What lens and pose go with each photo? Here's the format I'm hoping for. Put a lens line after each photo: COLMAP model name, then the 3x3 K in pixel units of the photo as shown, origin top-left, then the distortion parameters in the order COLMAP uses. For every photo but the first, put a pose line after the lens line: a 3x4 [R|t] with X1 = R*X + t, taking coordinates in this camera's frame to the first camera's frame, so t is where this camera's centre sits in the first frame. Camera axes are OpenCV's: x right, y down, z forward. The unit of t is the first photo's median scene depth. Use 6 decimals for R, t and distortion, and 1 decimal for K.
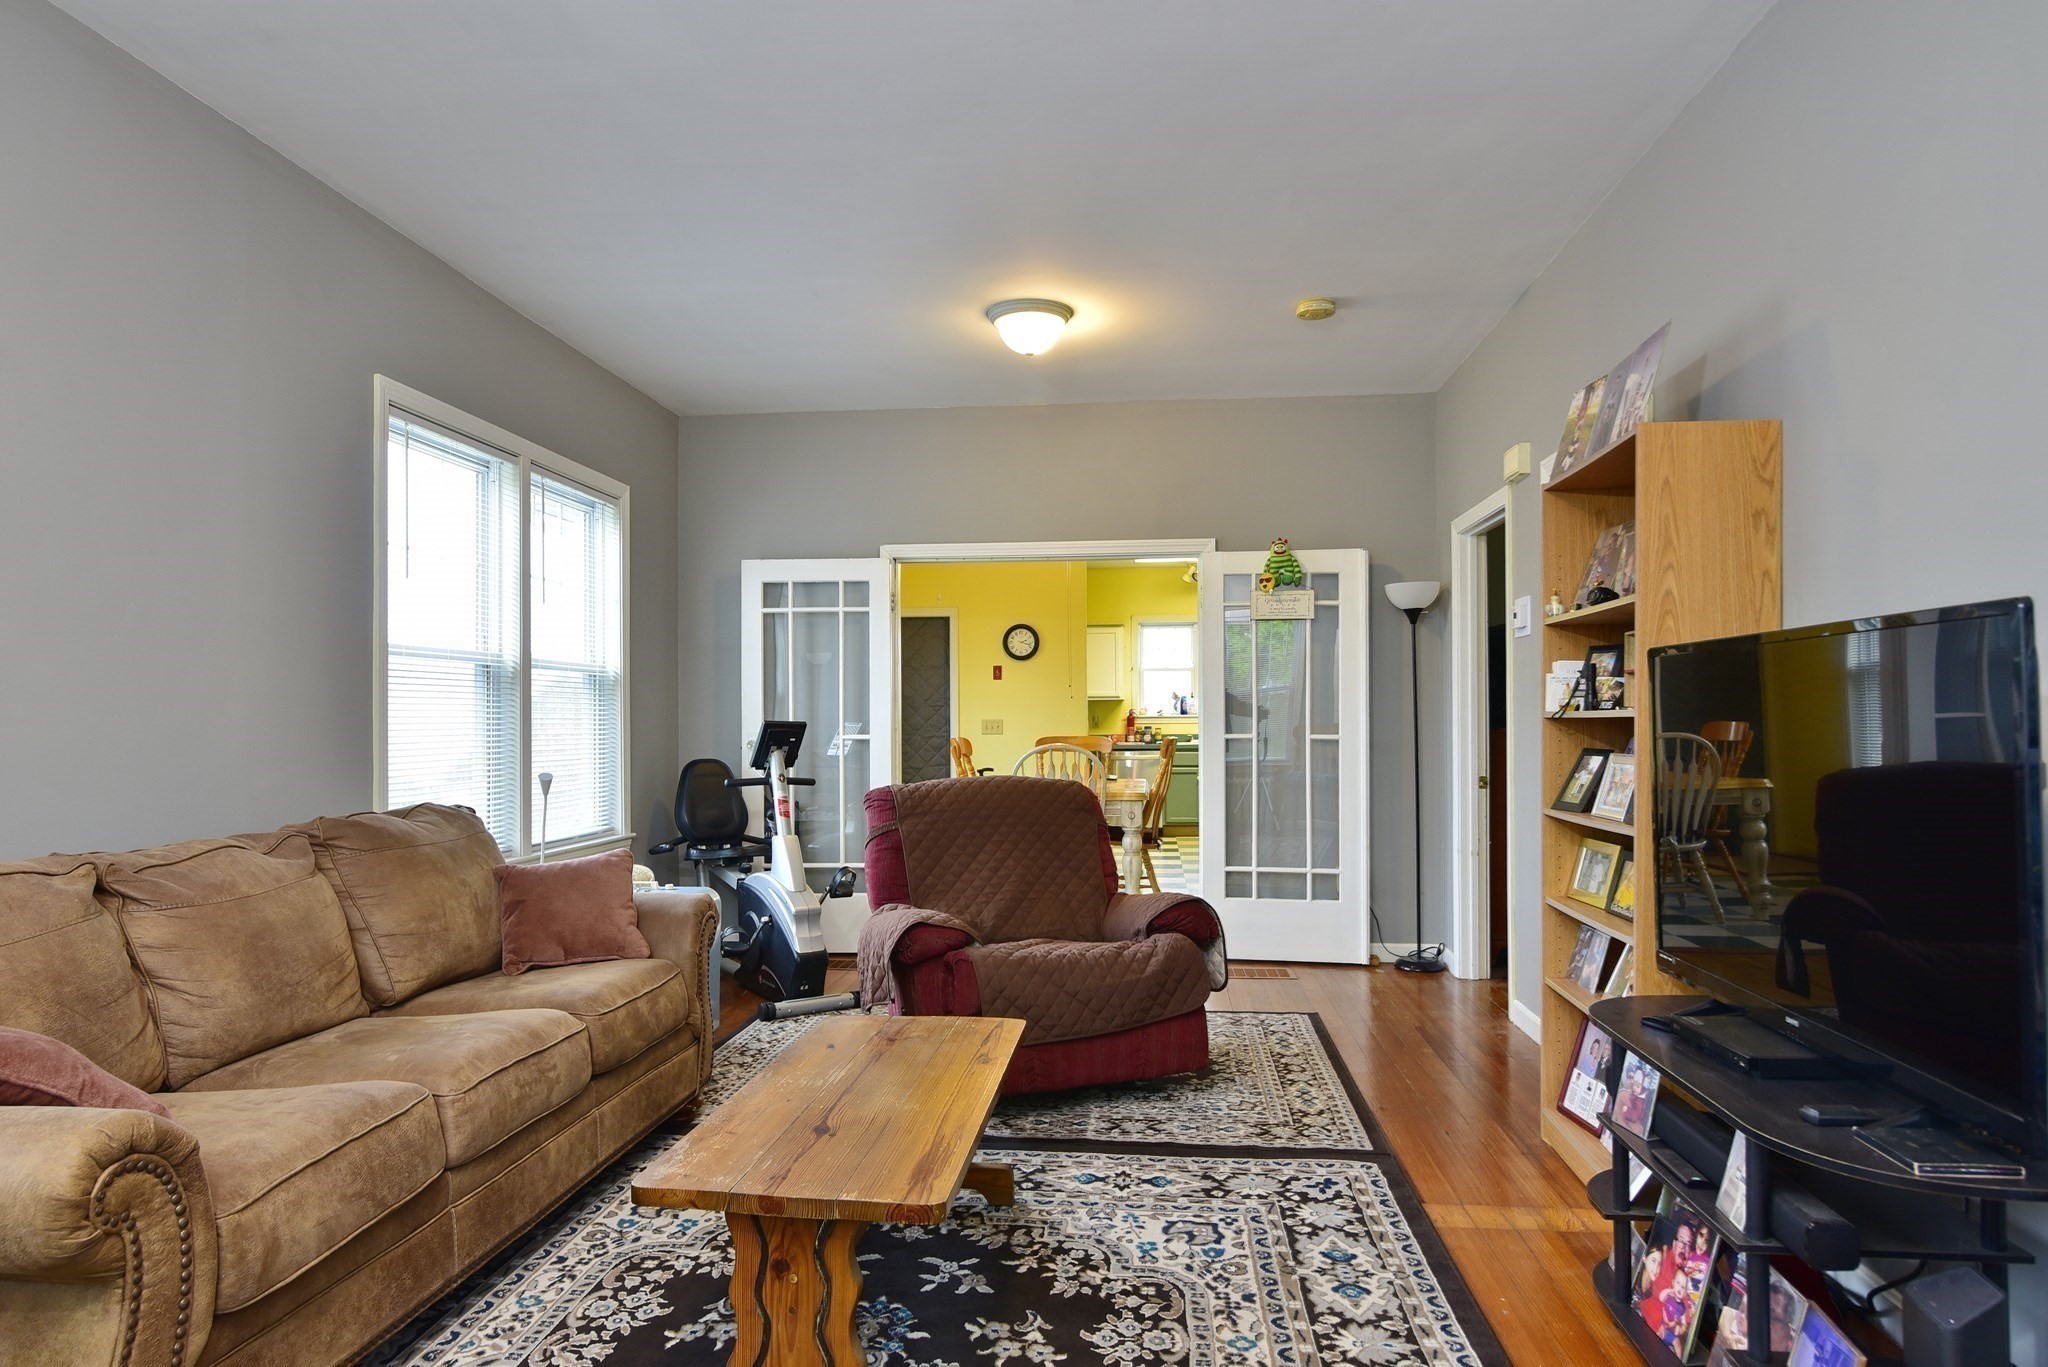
lens RADIAL K [[1324.6, 0, 1020.8], [0, 1324.6, 687.7], [0, 0, 1]] dist [0.003268, 0.000322]
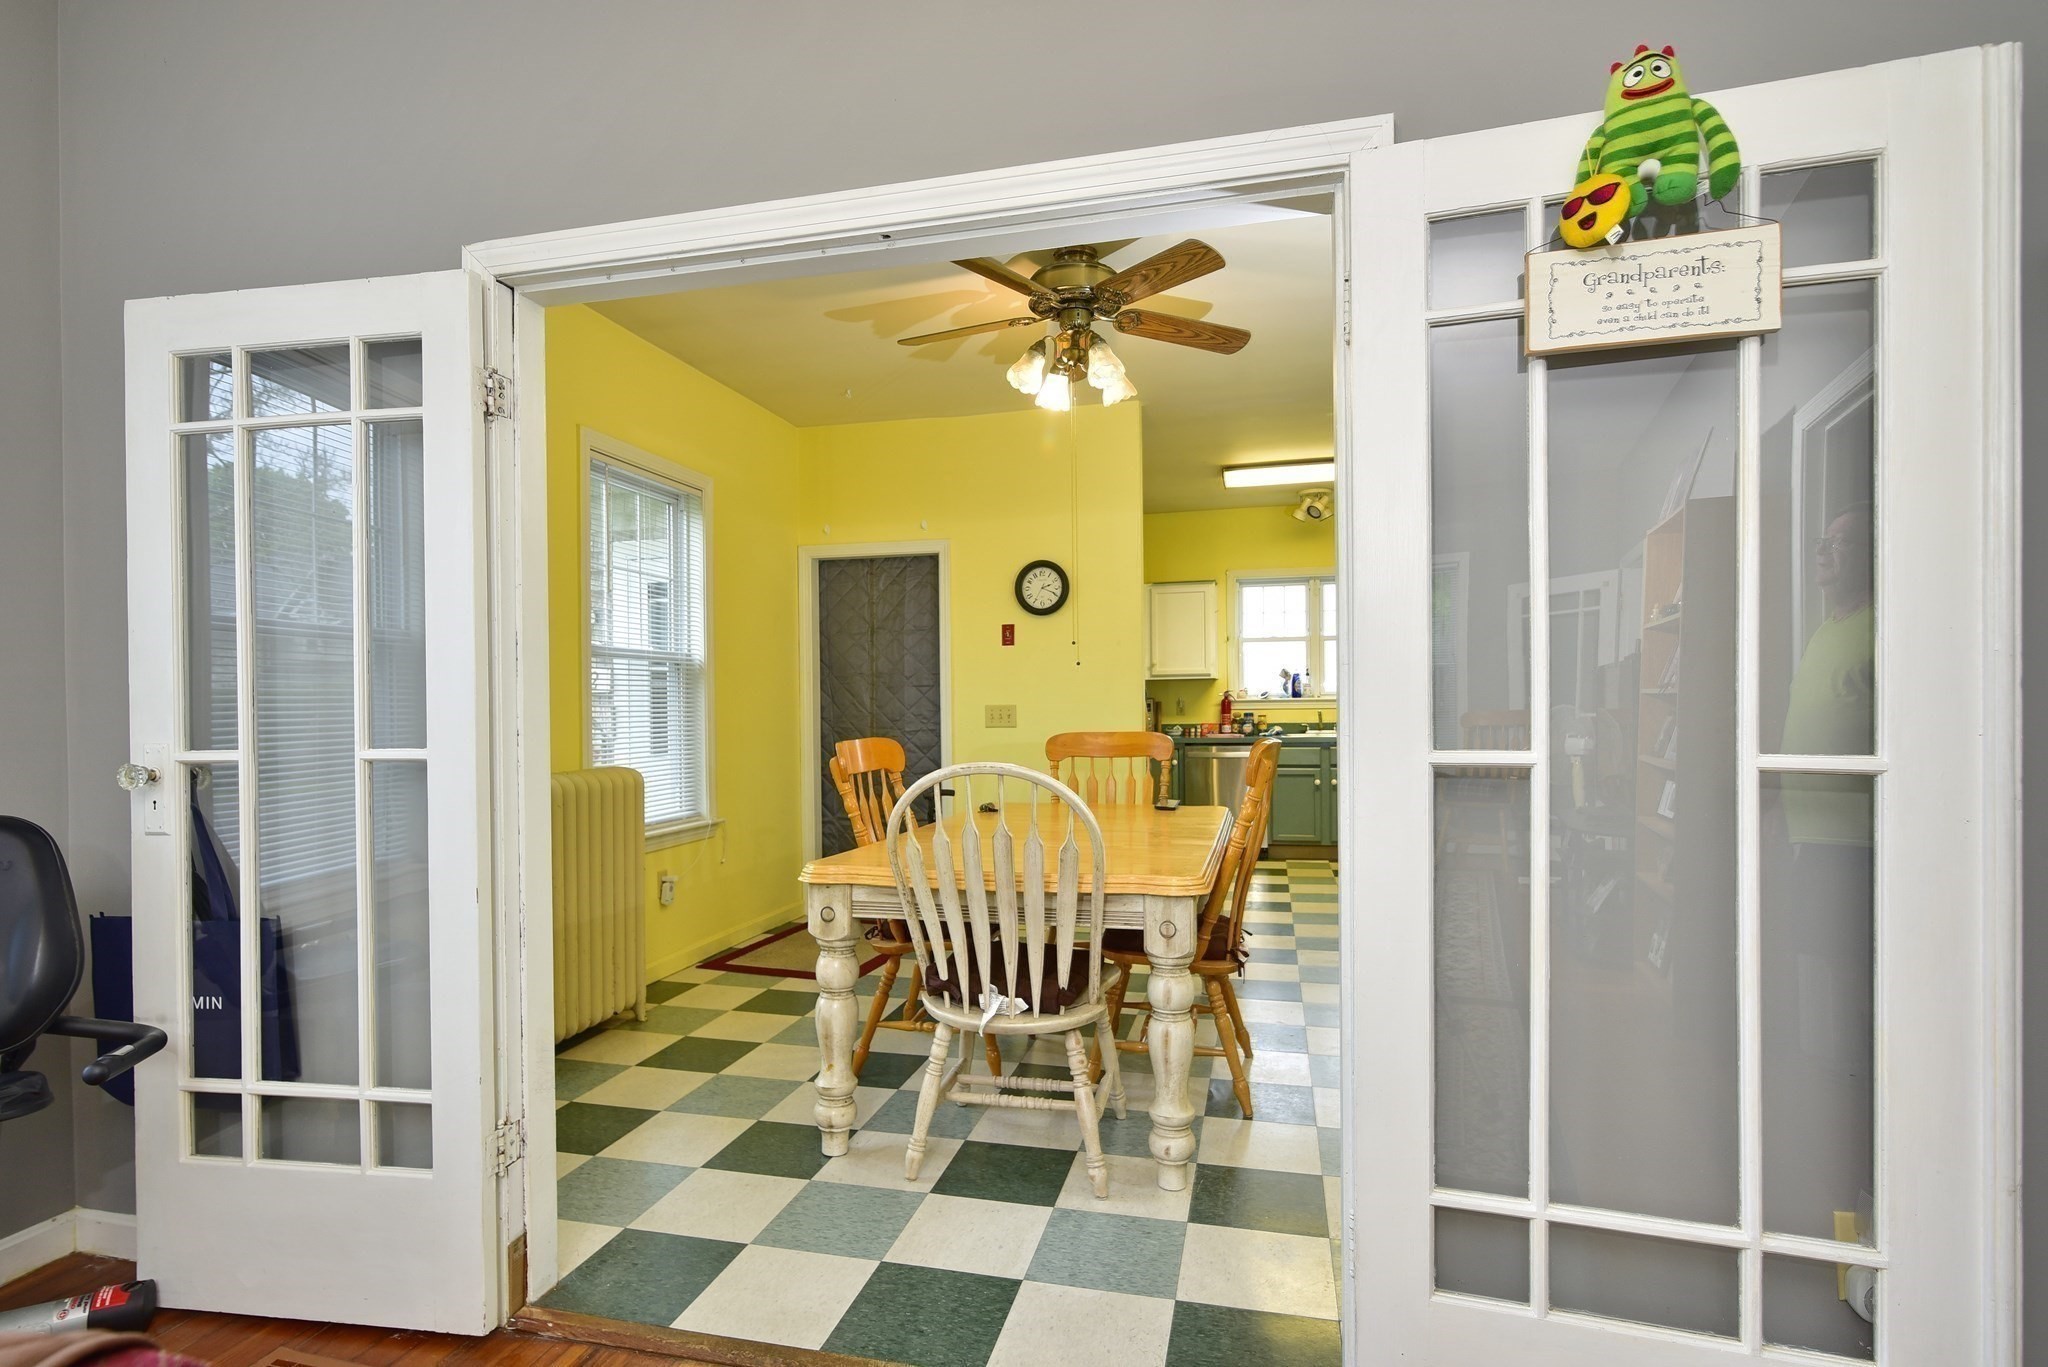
lens RADIAL K [[1042.1, 0, 1014.9], [0, 1042.1, 685.9], [0, 0, 1]] dist [0.001415, 0.000117]
pose [[0.989836, -0.006681, -0.142057, 0.060444], [0.007577, 0.999955, 0.005771, 0.011447], [0.142012, -0.006789, 0.989842, 0.483964]]
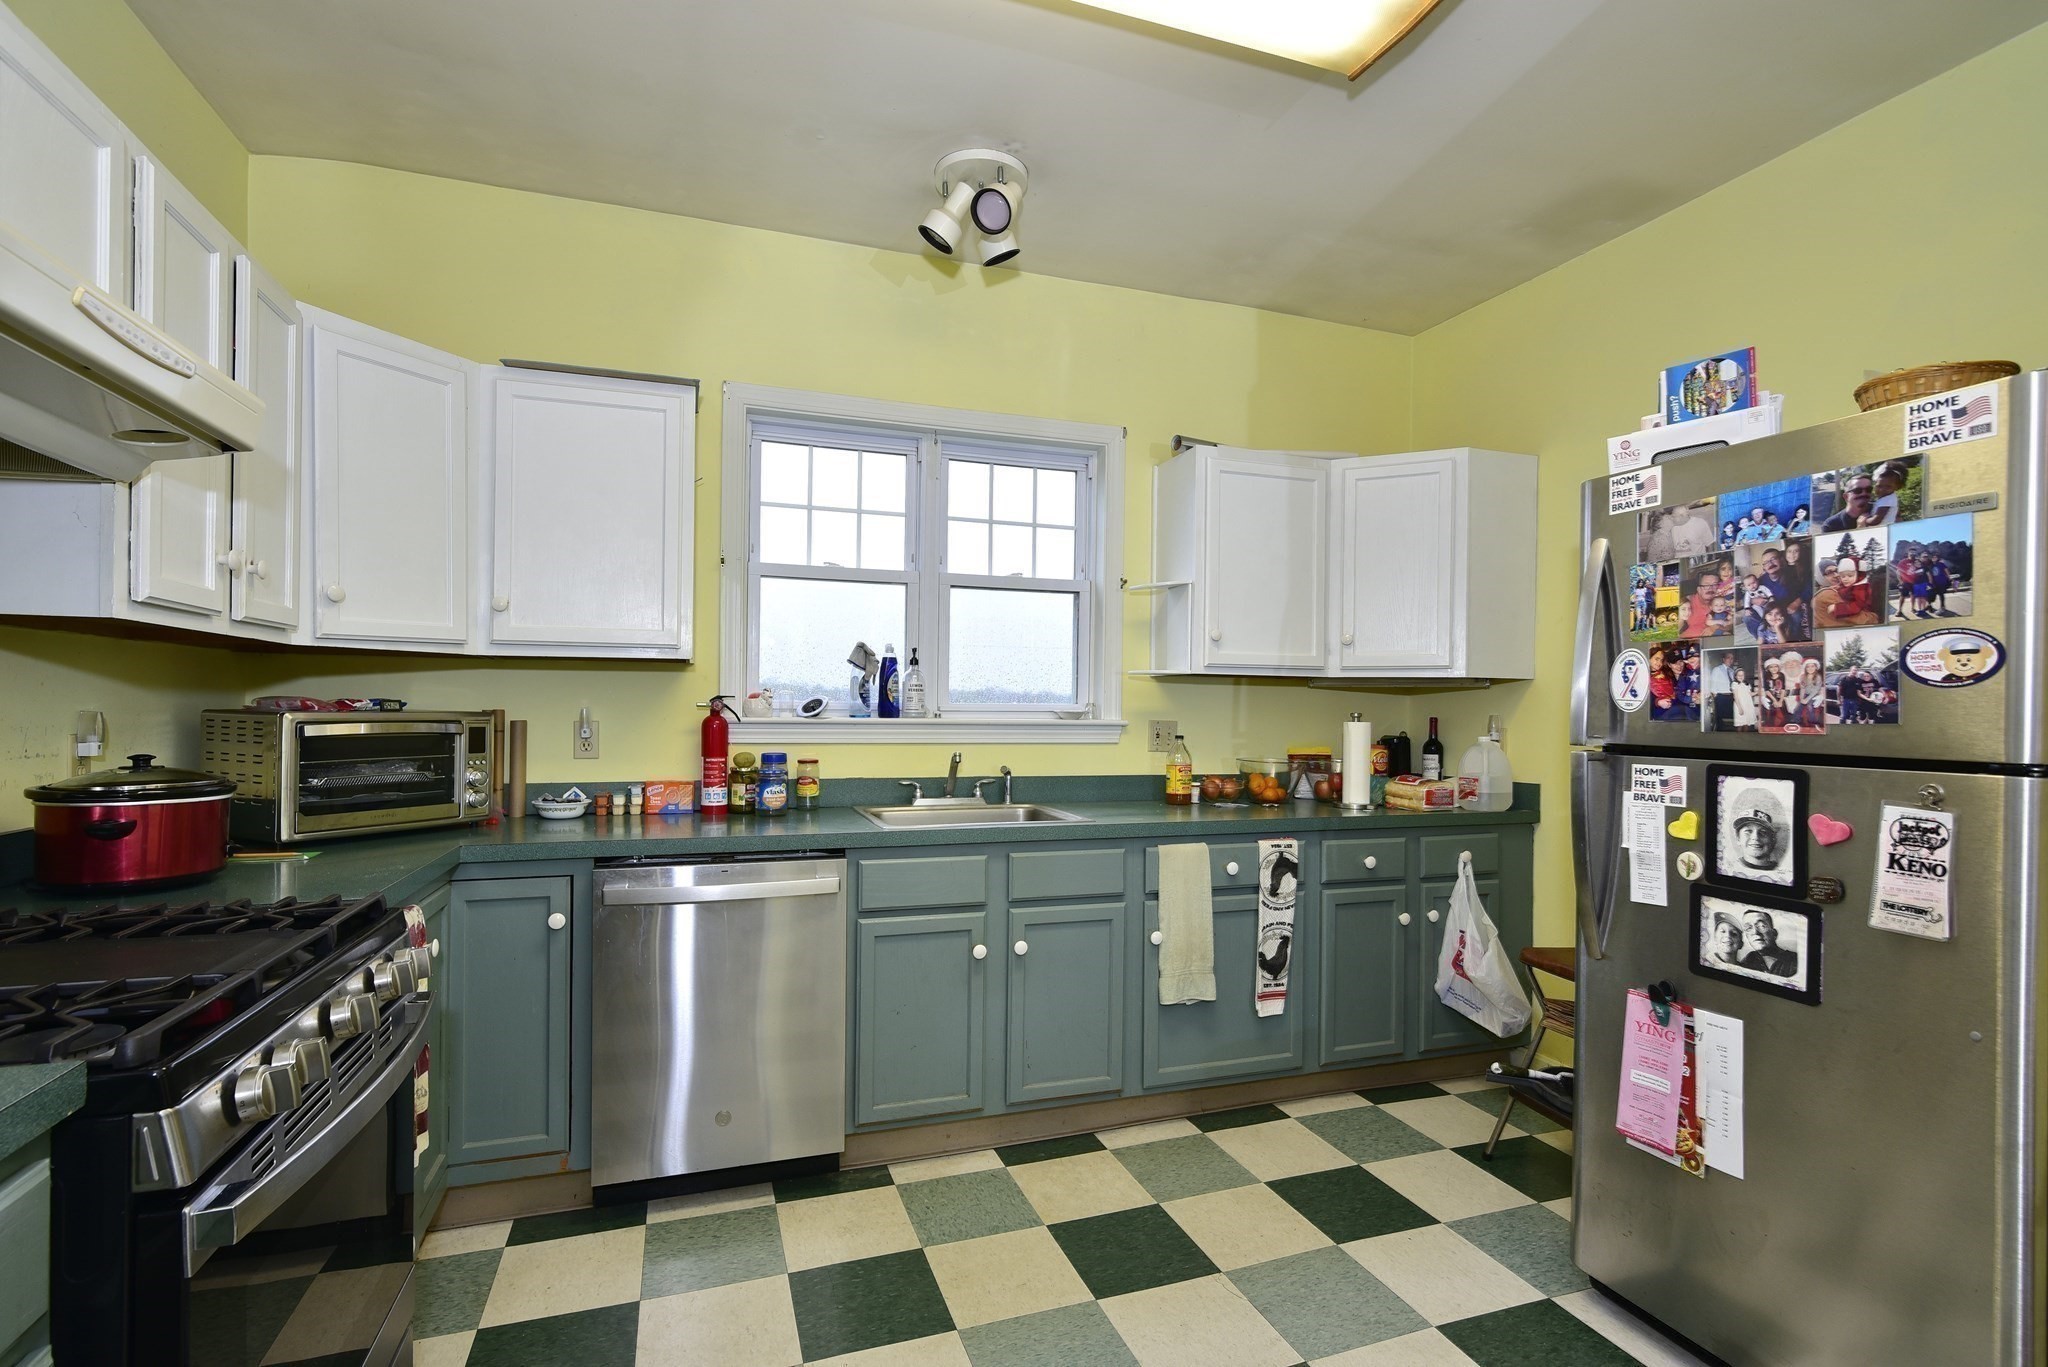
lens RADIAL K [[967.7, 0, 1018.7], [0, 967.7, 696.1], [0, 0, 1]] dist [0.004078, -0.000327]
pose [[0.914184, 0.019754, 0.404817, 0.073712], [-0.022092, 0.999755, 0.001105, 0.018894], [-0.404696, -0.009954, 0.914397, 0.992160]]
